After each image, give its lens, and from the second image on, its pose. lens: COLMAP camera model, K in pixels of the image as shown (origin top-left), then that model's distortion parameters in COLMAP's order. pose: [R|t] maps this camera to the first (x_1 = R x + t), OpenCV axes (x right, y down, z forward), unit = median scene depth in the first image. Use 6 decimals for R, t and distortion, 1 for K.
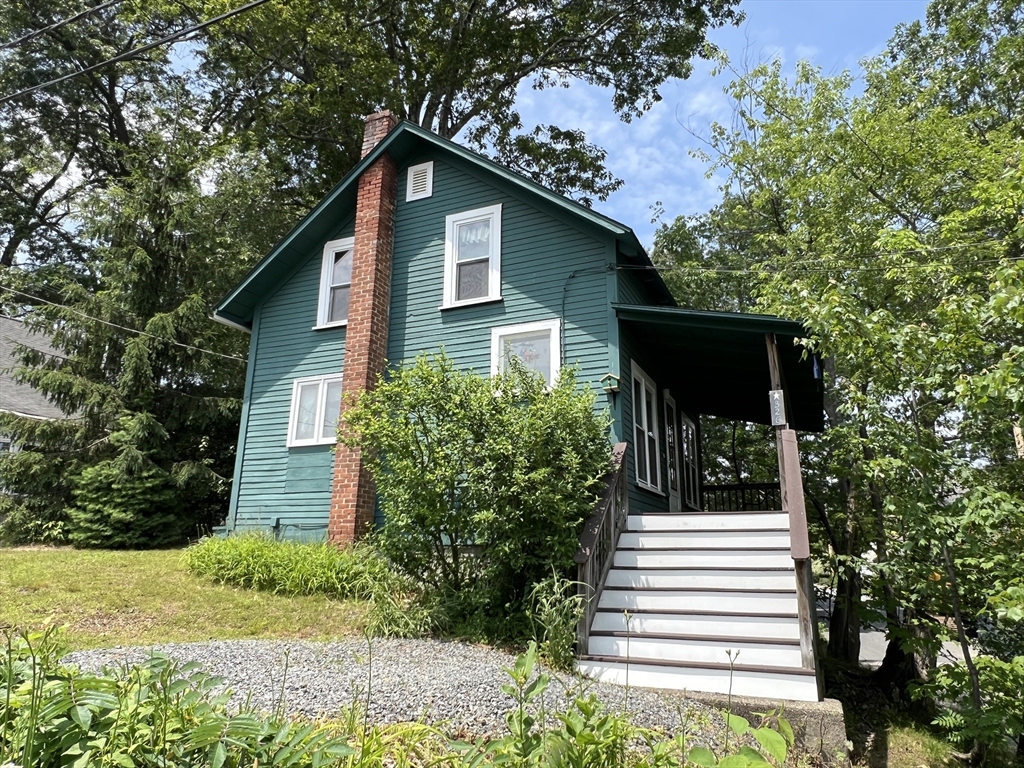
lens RADIAL K [[660.1, 0, 512.8], [0, 660.1, 389.4], [0, 0, 1]] dist [-0.003629, -0.000076]
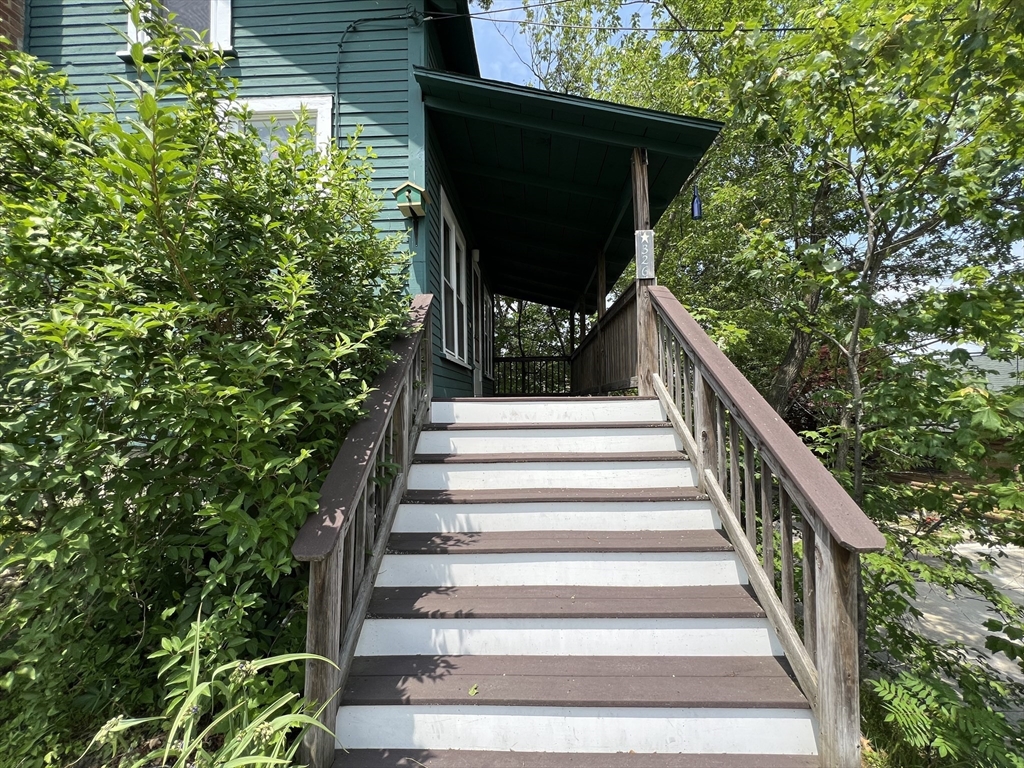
lens RADIAL K [[412.1, 0, 511.0], [0, 412.1, 391.4], [0, 0, 1]] dist [0.000872, -0.000160]
pose [[0.929838, -0.011515, 0.367790, 0.083524], [-0.072944, 0.973906, 0.214908, 0.074521], [-0.360668, -0.226657, 0.904735, 0.522167]]
